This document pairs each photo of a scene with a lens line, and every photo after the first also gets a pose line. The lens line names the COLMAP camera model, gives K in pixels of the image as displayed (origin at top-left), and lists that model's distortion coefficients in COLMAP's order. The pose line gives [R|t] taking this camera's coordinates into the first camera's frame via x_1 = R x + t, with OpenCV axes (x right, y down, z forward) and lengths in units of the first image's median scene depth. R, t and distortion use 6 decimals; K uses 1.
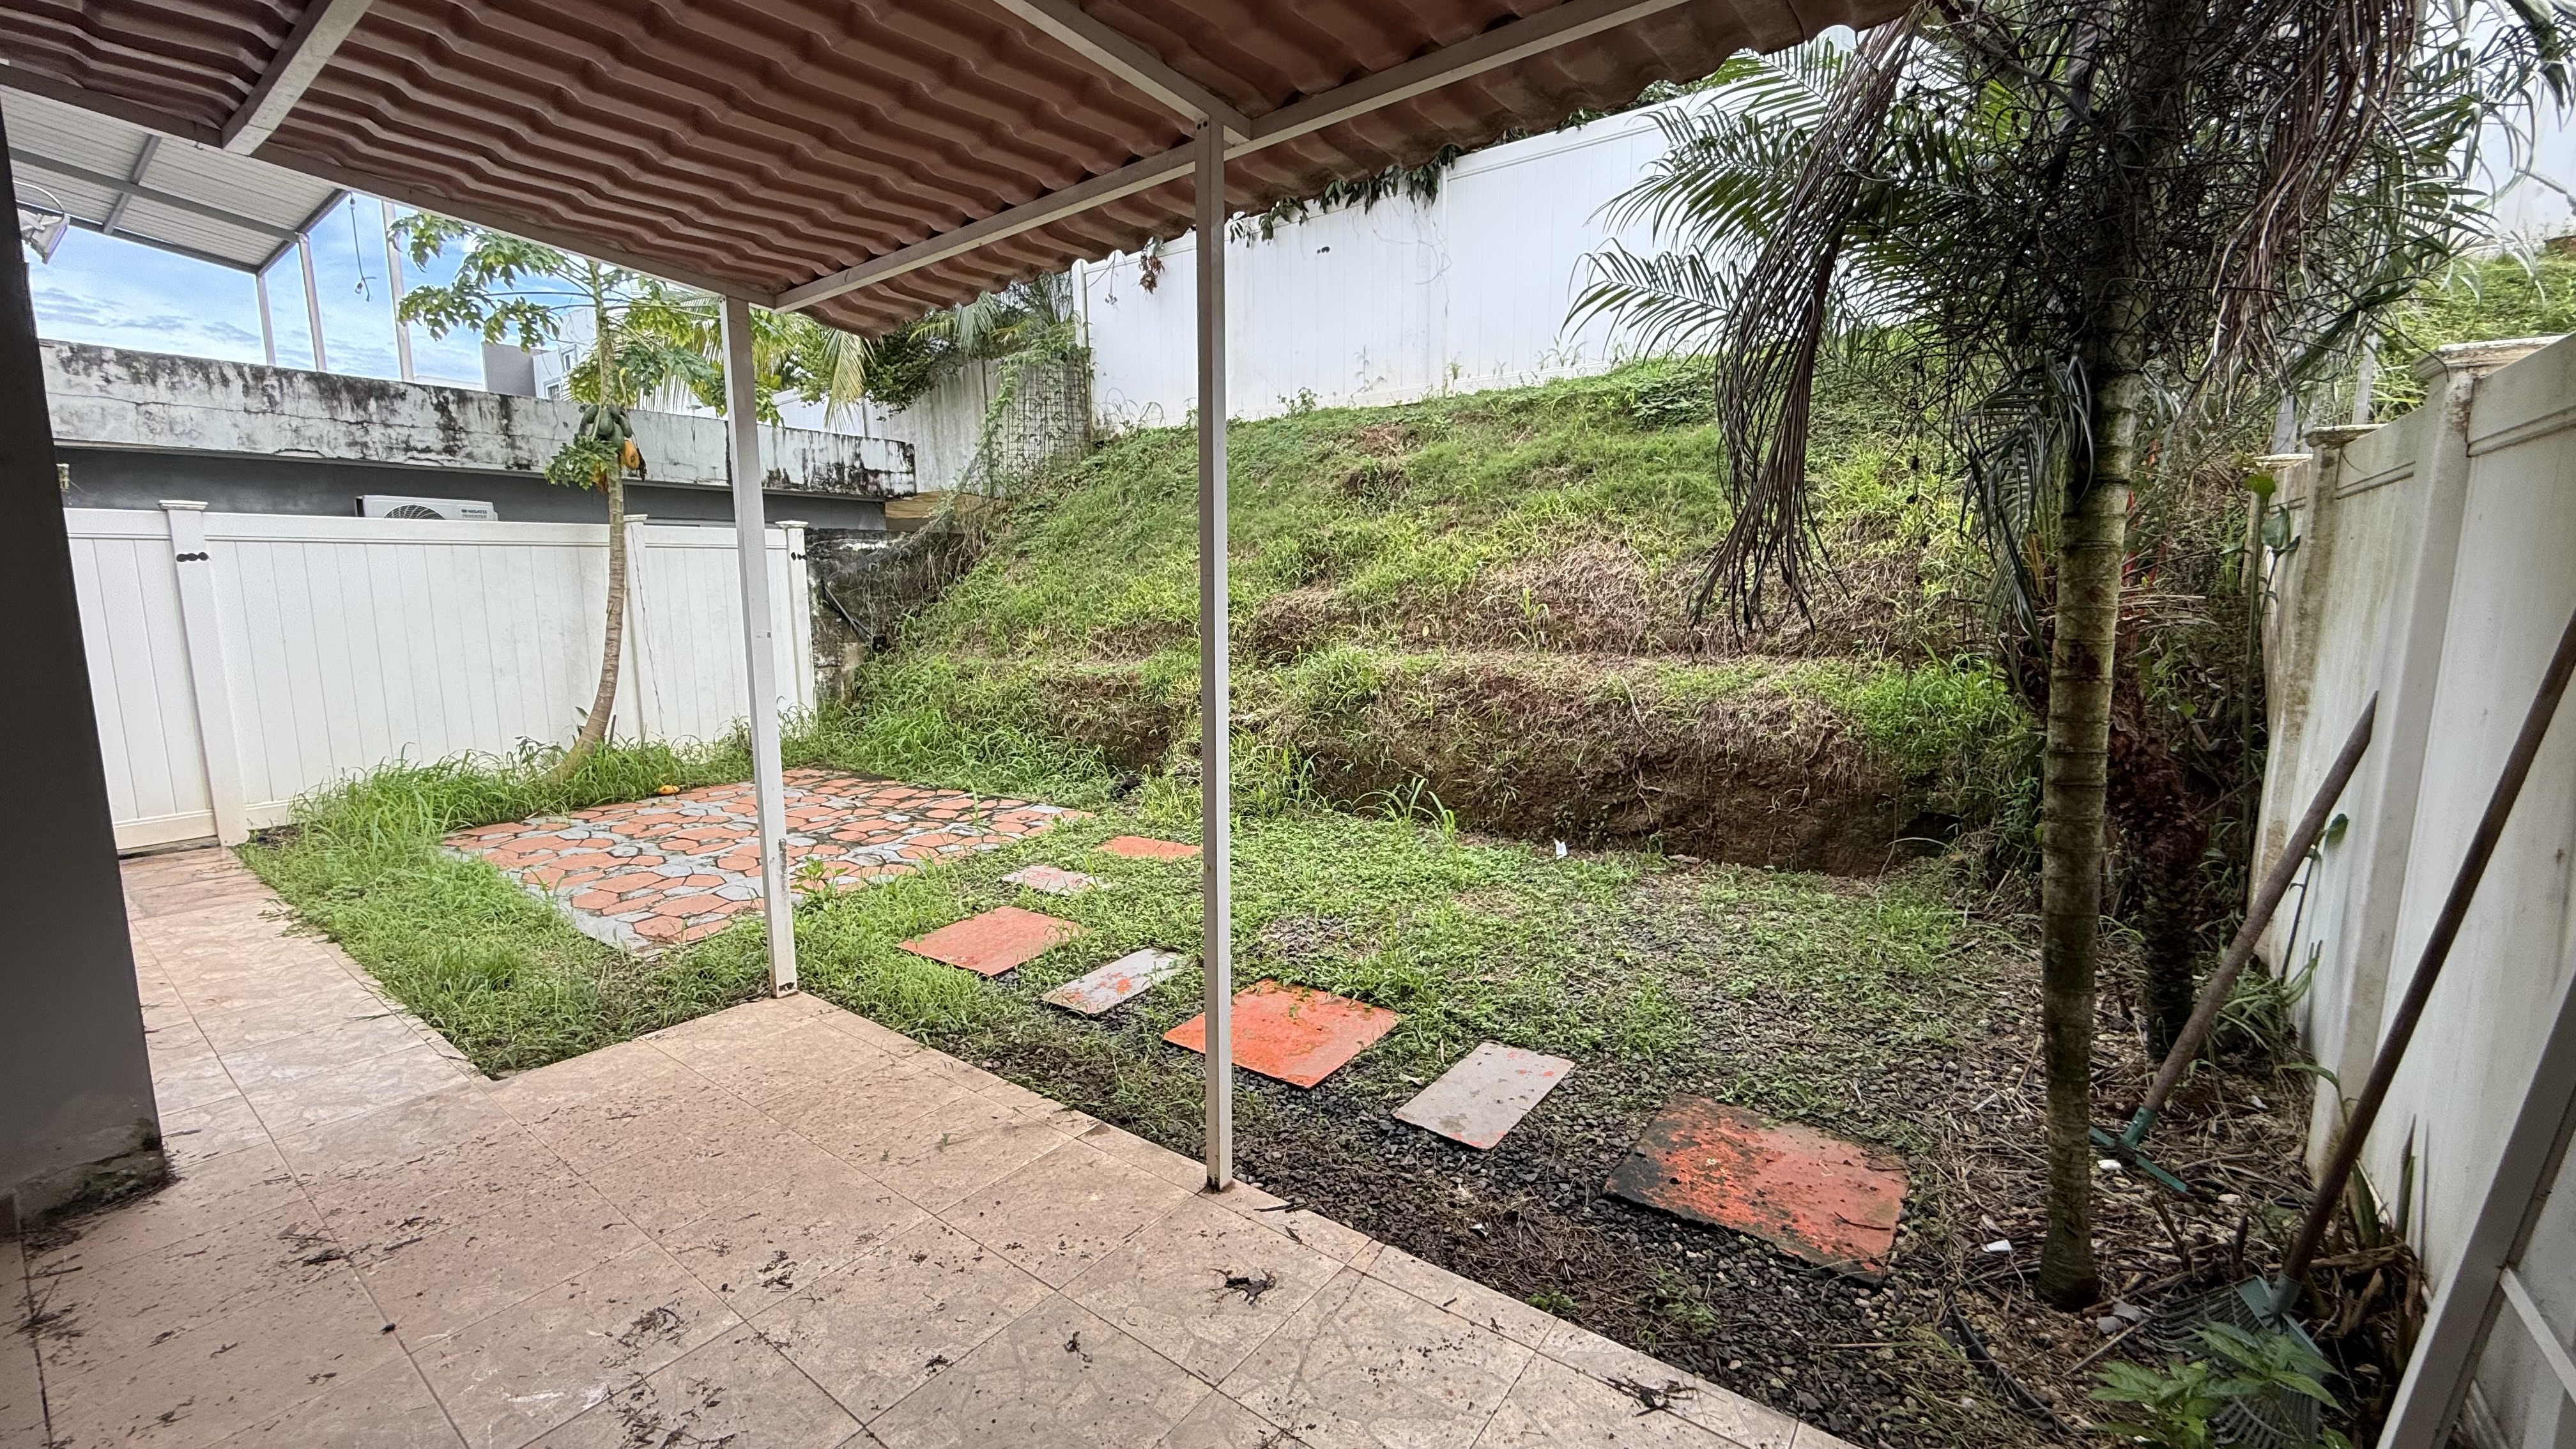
lens RADIAL K [[1025.6, 0, 1288.0], [0, 1025.6, 732.7], [0, 0, 1]] dist [0.003326, 0.000487]
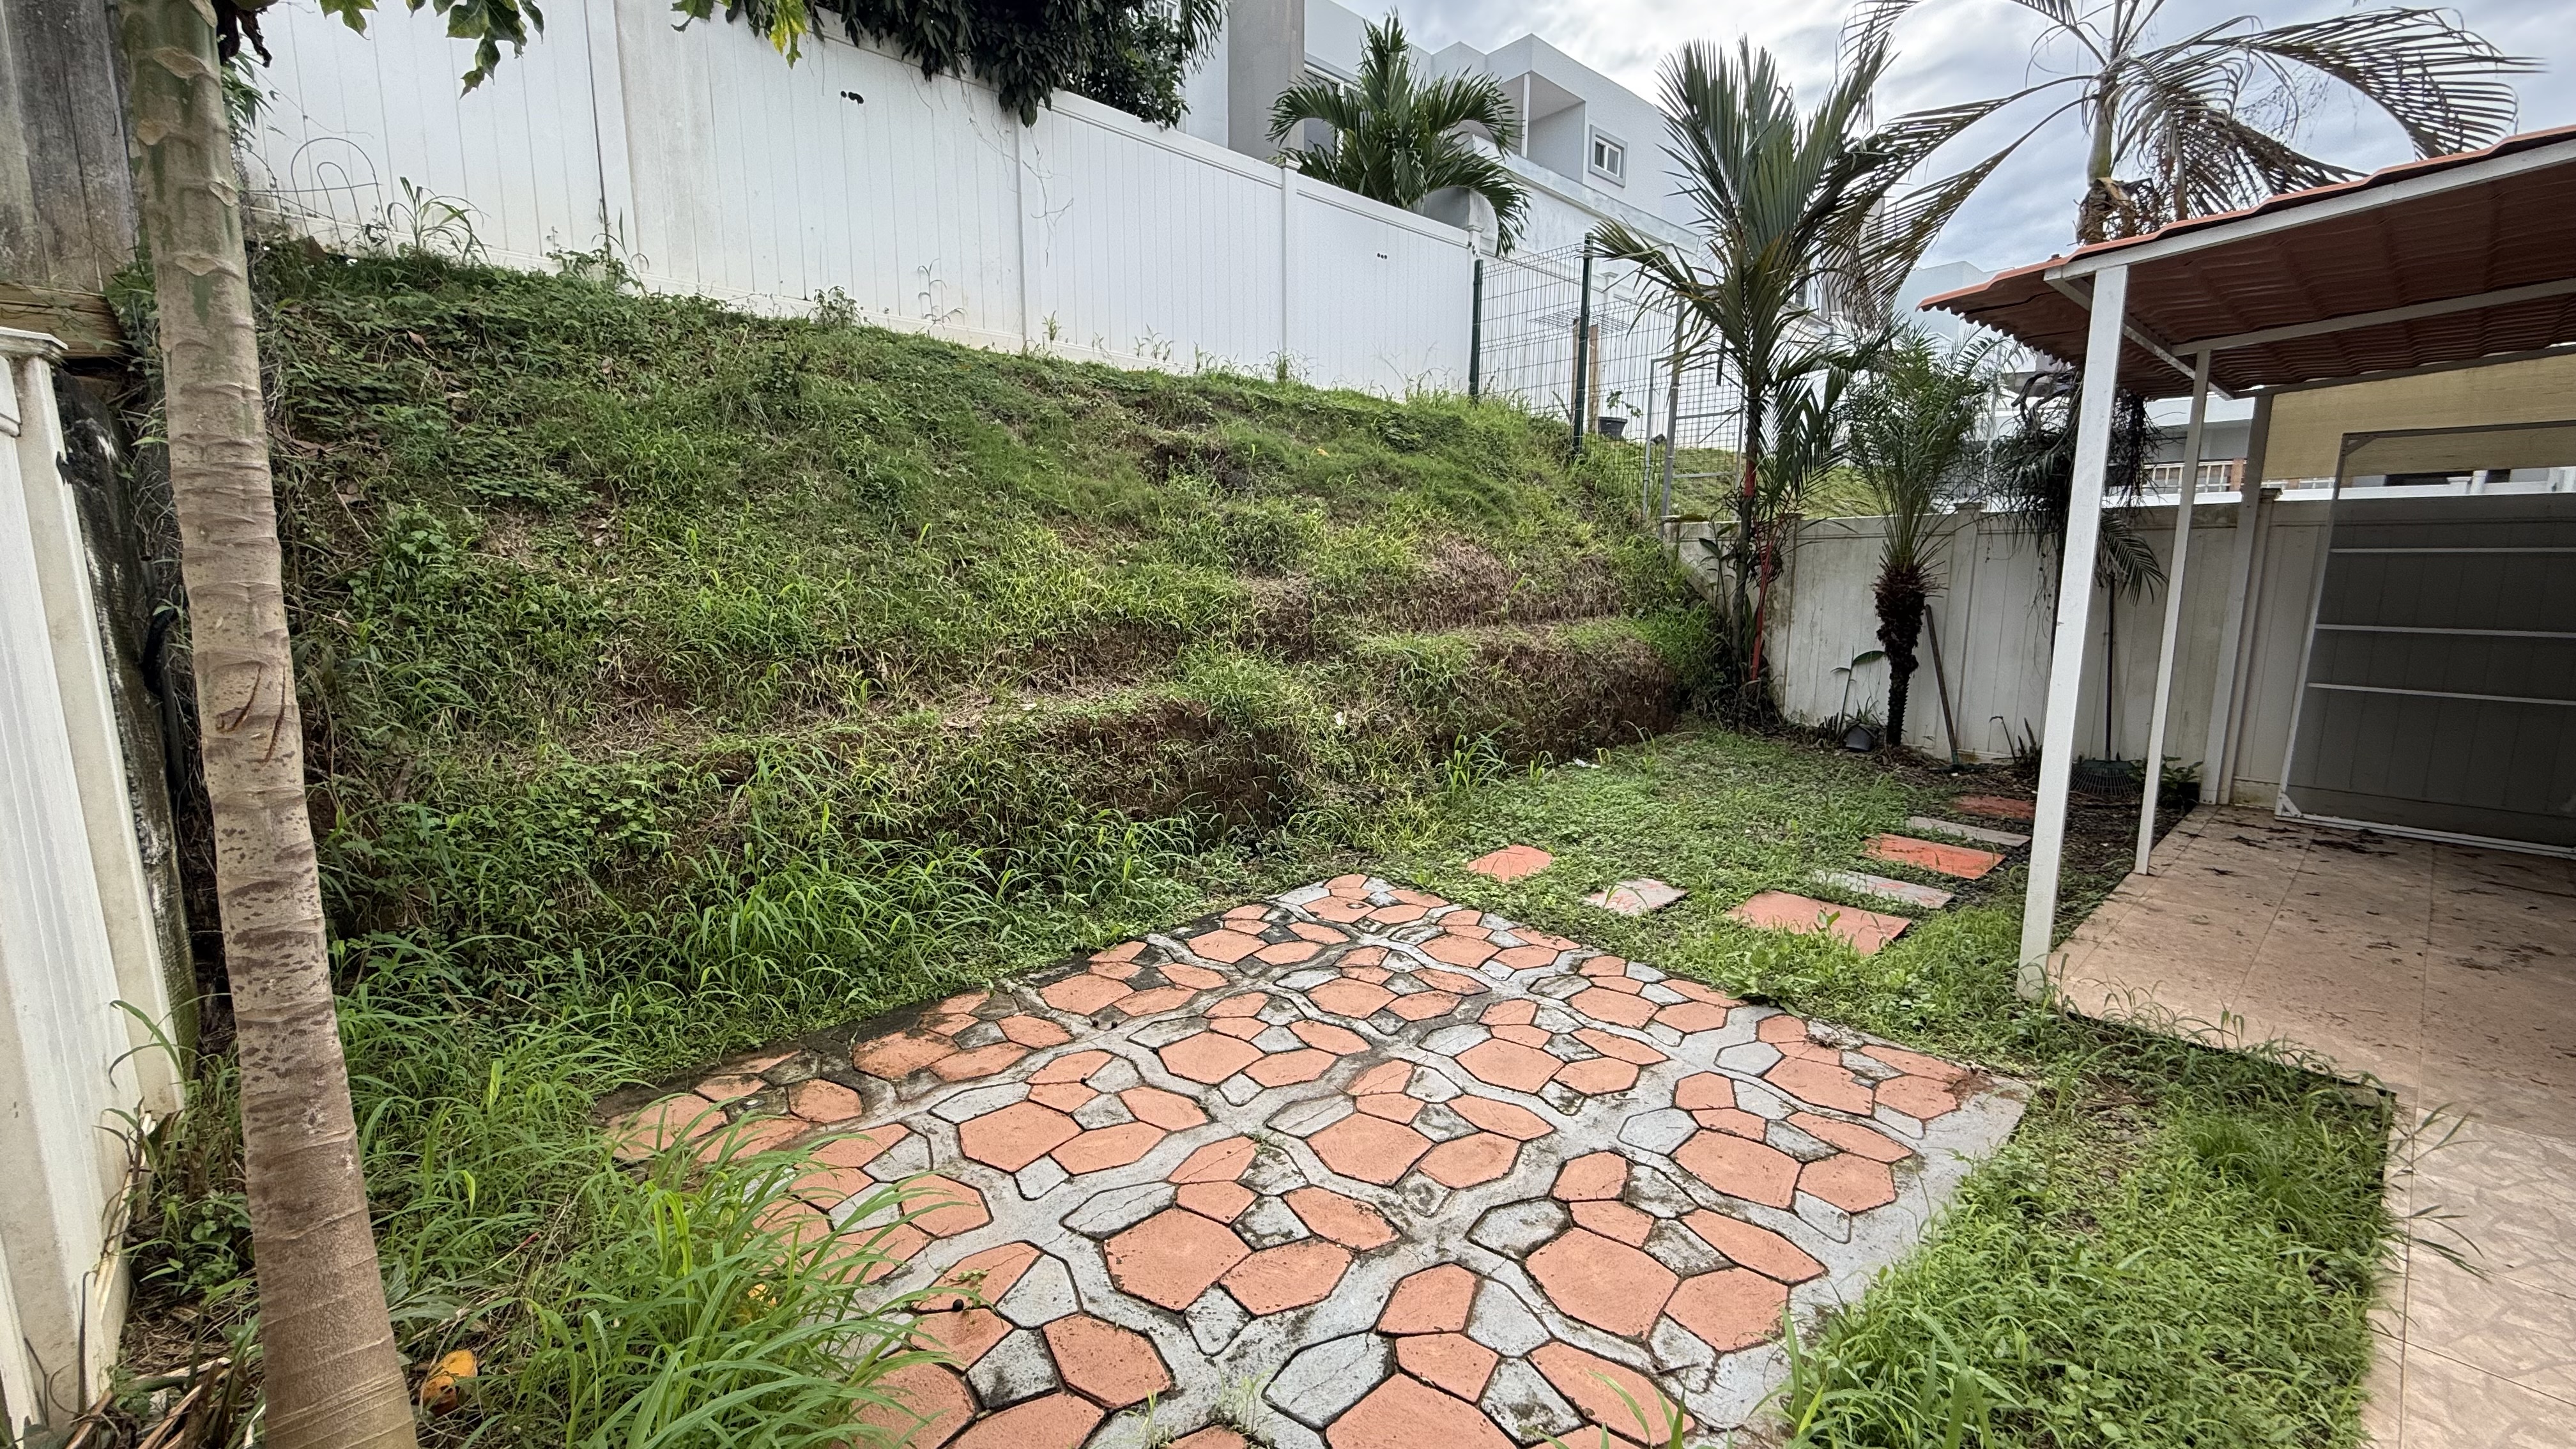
lens RADIAL K [[1025.6, 0, 1282.5], [0, 1025.6, 714.9], [0, 0, 1]] dist [0.003326, 0.000487]
pose [[0.196577, -0.138750, 0.970621, -0.923222], [0.139334, 0.983843, 0.112421, -0.131883], [-0.970538, 0.113141, 0.212733, 0.871671]]
